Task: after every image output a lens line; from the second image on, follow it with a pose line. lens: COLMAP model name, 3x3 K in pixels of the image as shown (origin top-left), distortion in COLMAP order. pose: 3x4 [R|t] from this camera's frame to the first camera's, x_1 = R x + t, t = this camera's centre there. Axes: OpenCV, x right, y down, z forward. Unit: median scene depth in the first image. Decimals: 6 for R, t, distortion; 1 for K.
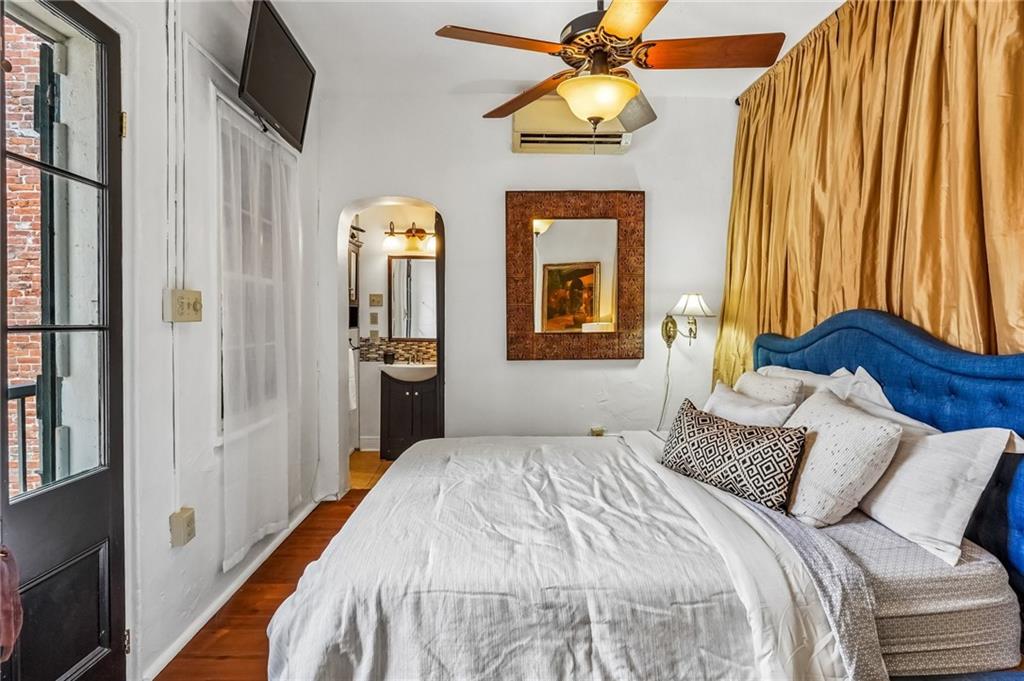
lens RADIAL K [[499.5, 0, 516.3], [0, 499.5, 327.9], [0, 0, 1]] dist [-0.018056, 0.003502]
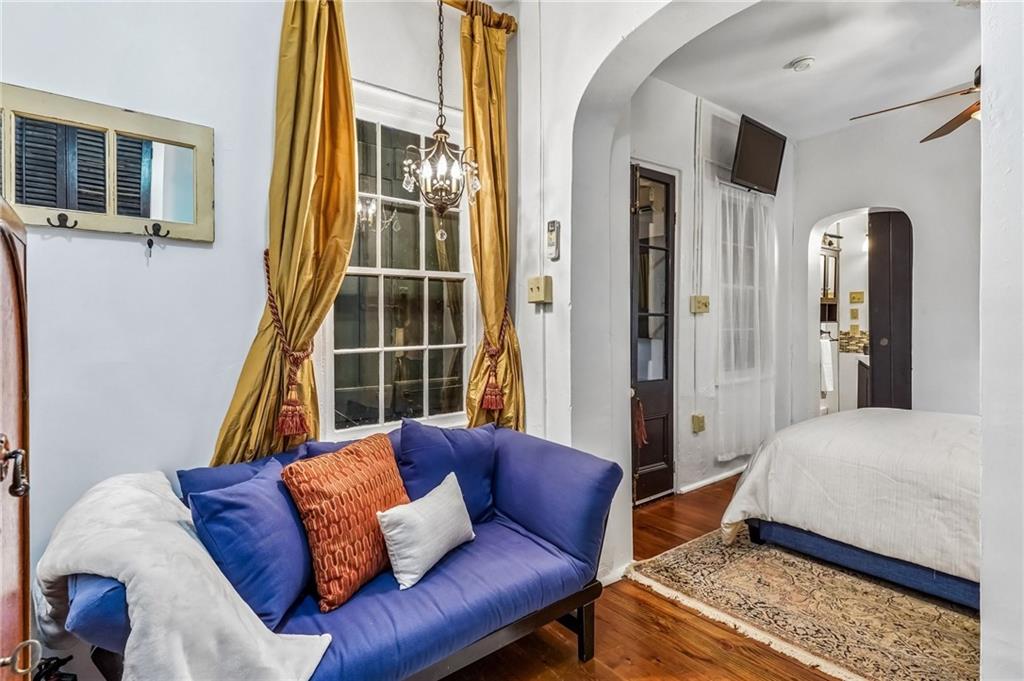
lens RADIAL K [[499.5, 0, 509.1], [0, 499.5, 332.3], [0, 0, 1]] dist [-0.018056, 0.003502]
pose [[0.575480, 0.021753, -0.817526, 0.312780], [-0.015673, 0.999756, 0.015570, 0.029401], [0.817666, 0.003853, 0.575681, -0.463599]]
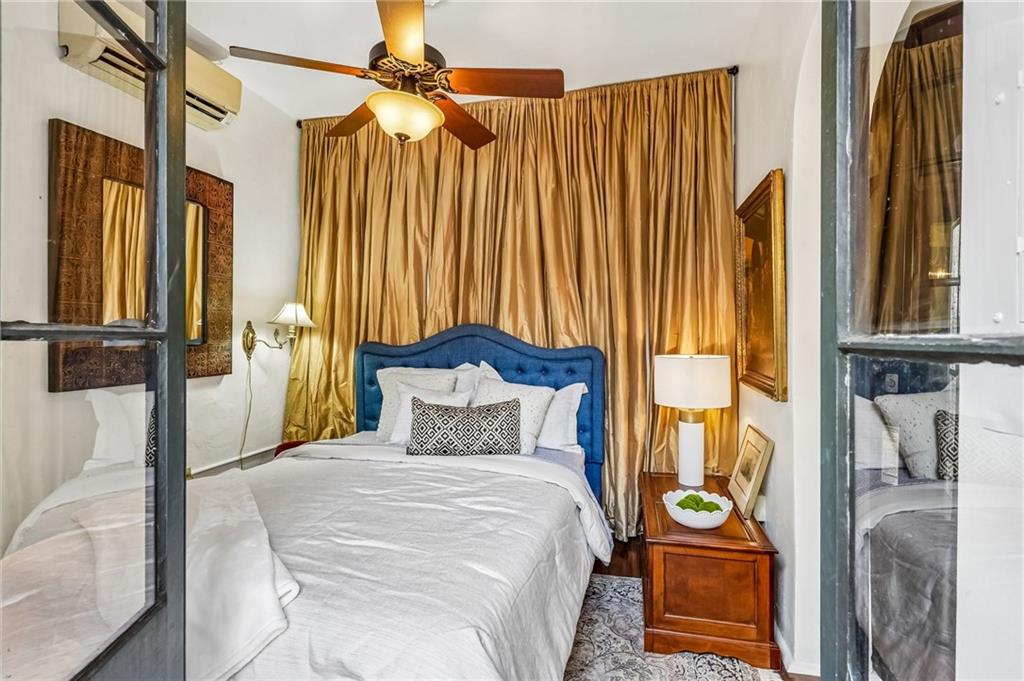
lens RADIAL K [[499.5, 0, 510.0], [0, 499.5, 341.3], [0, 0, 1]] dist [-0.018056, 0.003502]
pose [[0.266099, -0.012795, 0.963861, -0.689456], [0.008167, 0.999906, 0.011019, -0.000086], [-0.963911, 0.004939, 0.266179, 0.435585]]
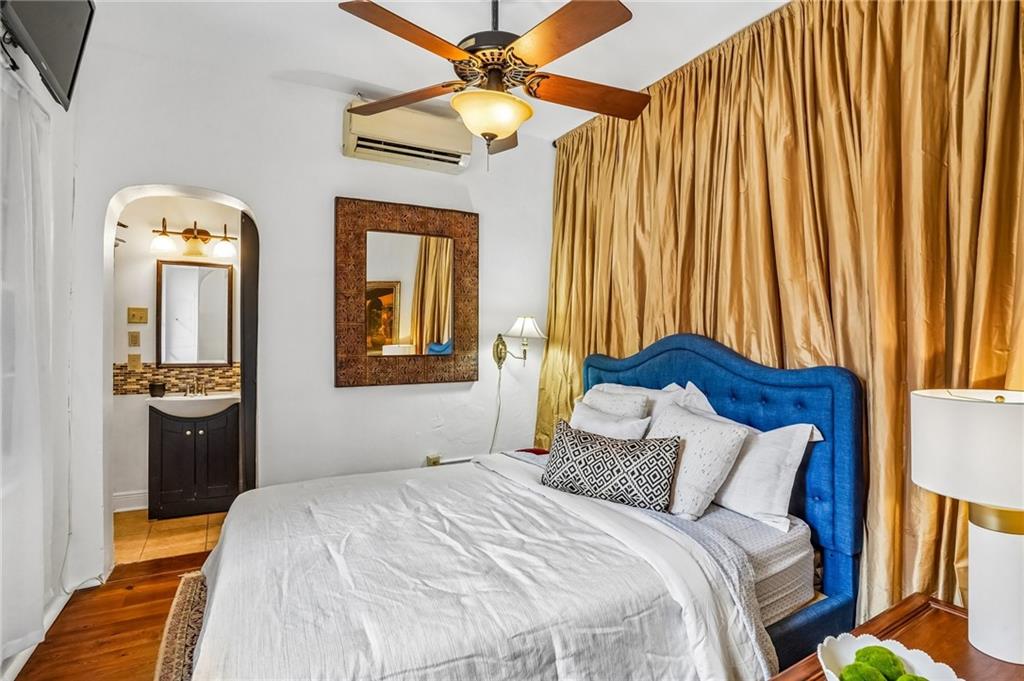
lens RADIAL K [[499.5, 0, 503.0], [0, 499.5, 336.9], [0, 0, 1]] dist [-0.018056, 0.003502]
pose [[0.890973, 0.004473, 0.454033, -0.224510], [0.005462, 0.999774, -0.020566, -0.006878], [-0.454022, 0.020804, 0.890747, 0.107117]]
